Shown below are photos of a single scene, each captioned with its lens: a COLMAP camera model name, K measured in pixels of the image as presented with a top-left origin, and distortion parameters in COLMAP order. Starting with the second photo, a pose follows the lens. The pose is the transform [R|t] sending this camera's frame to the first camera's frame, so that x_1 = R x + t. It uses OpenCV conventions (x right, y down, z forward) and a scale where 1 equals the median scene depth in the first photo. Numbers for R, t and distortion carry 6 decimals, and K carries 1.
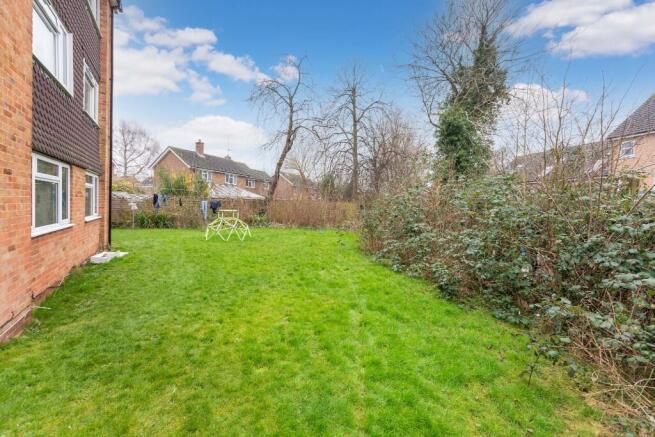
lens RADIAL K [[290.7, 0, 327.0], [0, 290.7, 215.6], [0, 0, 1]] dist [-0.001173, -0.000100]
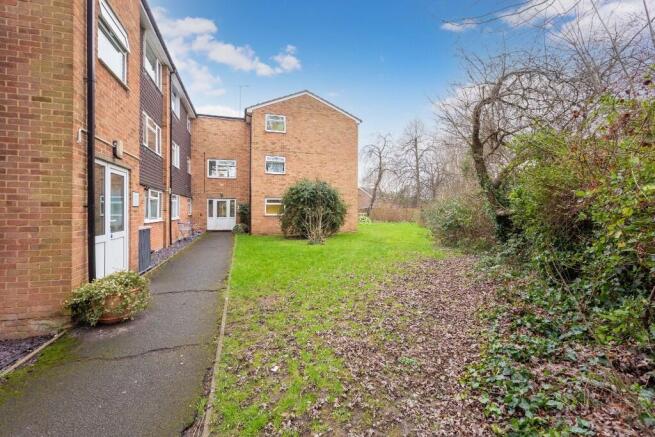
lens RADIAL K [[290.7, 0, 327.4], [0, 290.7, 214.8], [0, 0, 1]] dist [-0.001173, -0.000100]
pose [[0.974803, -0.018811, -0.222274, -0.035937], [0.013141, 0.999550, -0.026962, 0.026046], [0.222682, 0.023362, 0.974611, -0.668558]]
